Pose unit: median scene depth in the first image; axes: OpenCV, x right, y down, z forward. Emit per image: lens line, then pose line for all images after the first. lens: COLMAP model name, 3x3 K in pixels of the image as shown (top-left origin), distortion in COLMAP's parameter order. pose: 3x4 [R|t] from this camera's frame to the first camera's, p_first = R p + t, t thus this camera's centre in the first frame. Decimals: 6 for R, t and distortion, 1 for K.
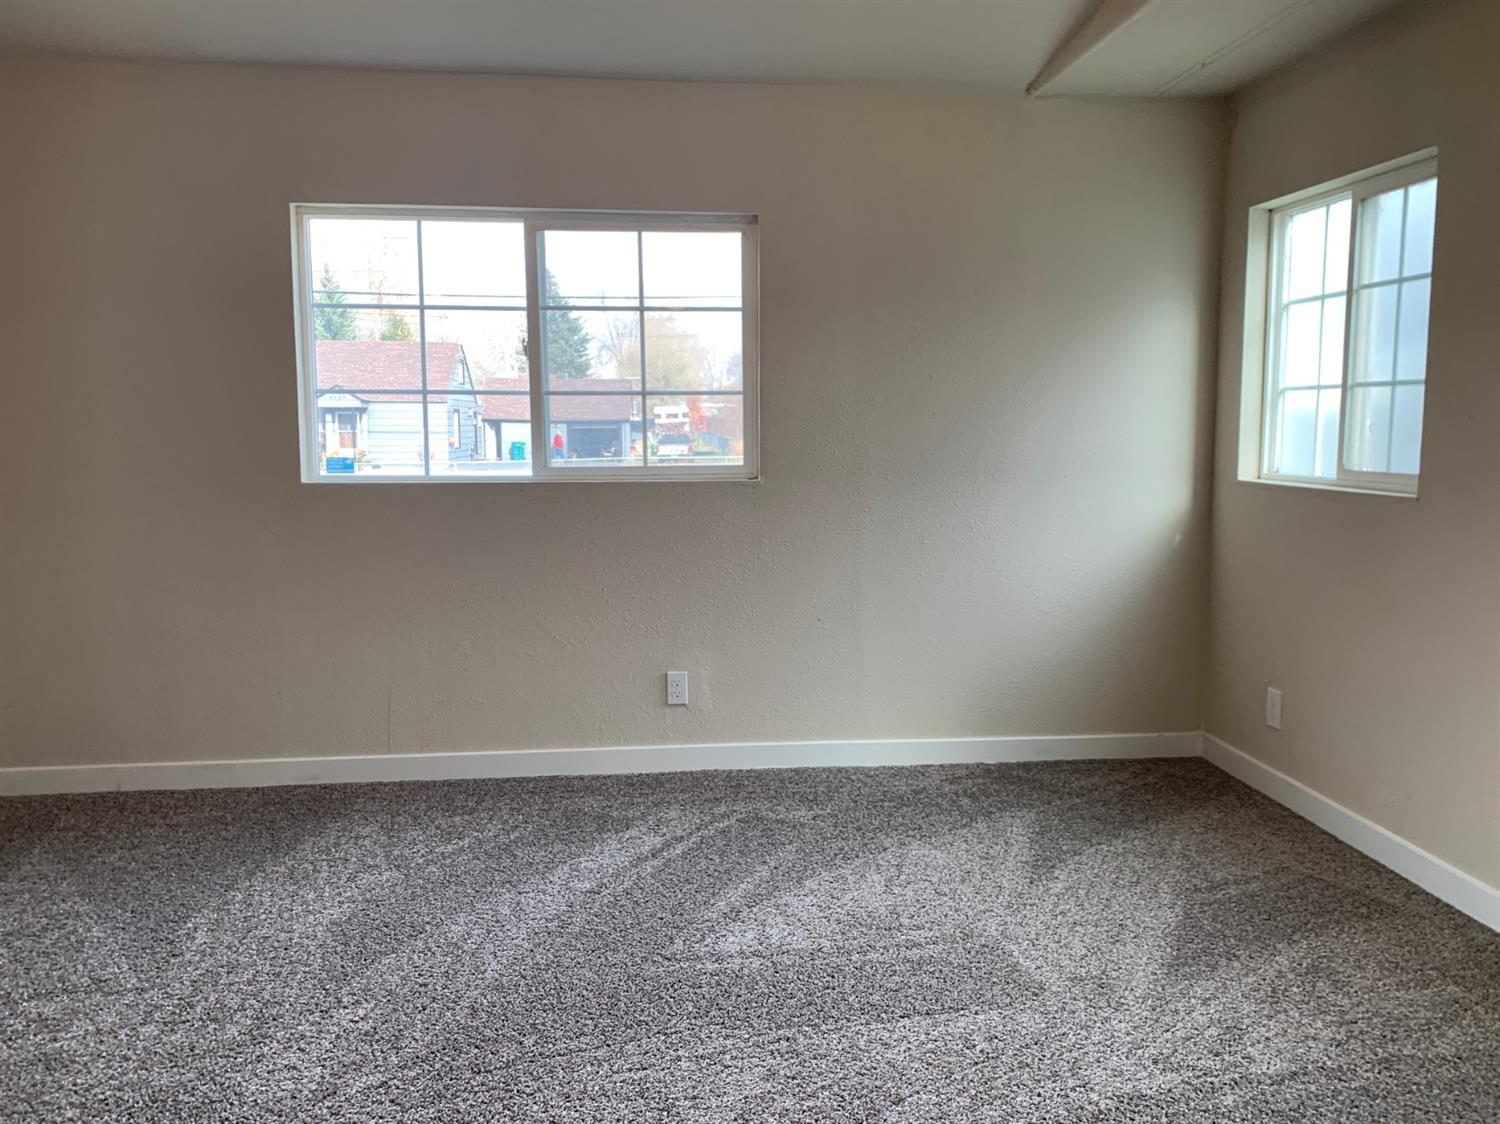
lens RADIAL K [[1144.7, 0, 749.8], [0, 1144.7, 555.1], [0, 0, 1]] dist [0.037994, -0.034164]
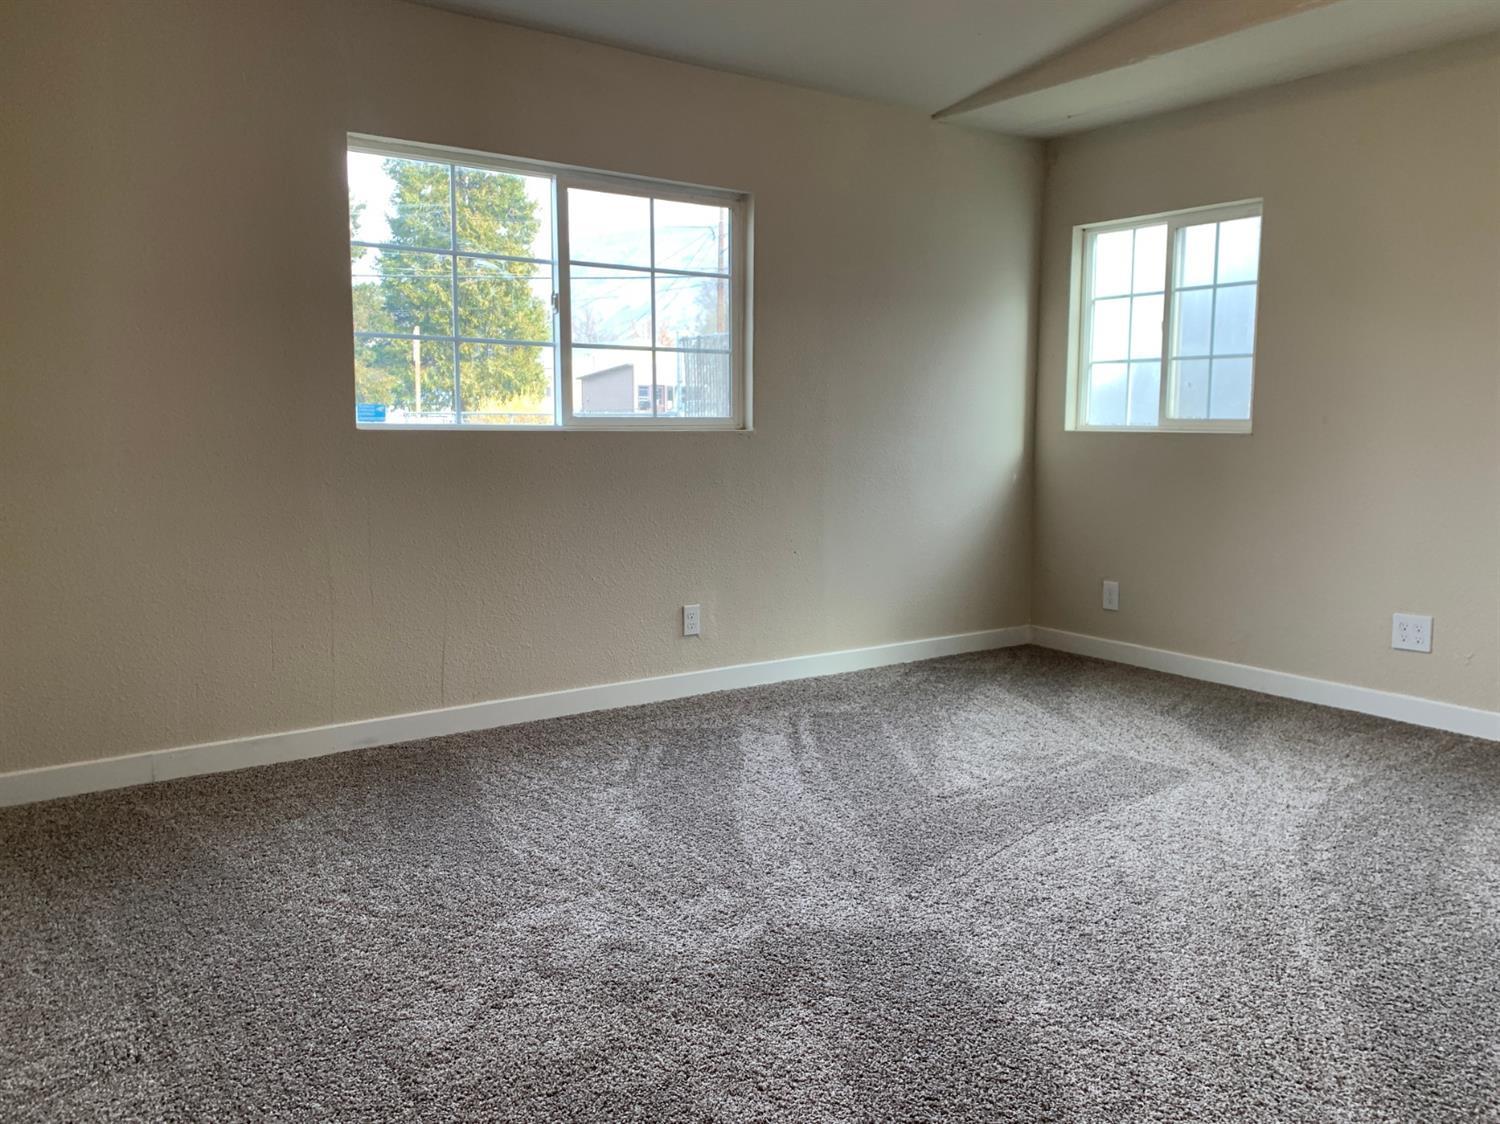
lens RADIAL K [[1126.8, 0, 751.3], [0, 1126.8, 572.1], [0, 0, 1]] dist [0.099724, -0.176116]
pose [[0.874200, -0.058830, 0.481990, -0.568231], [0.049062, 0.998255, 0.032859, 0.039142], [-0.483082, -0.005078, 0.875560, 0.019432]]
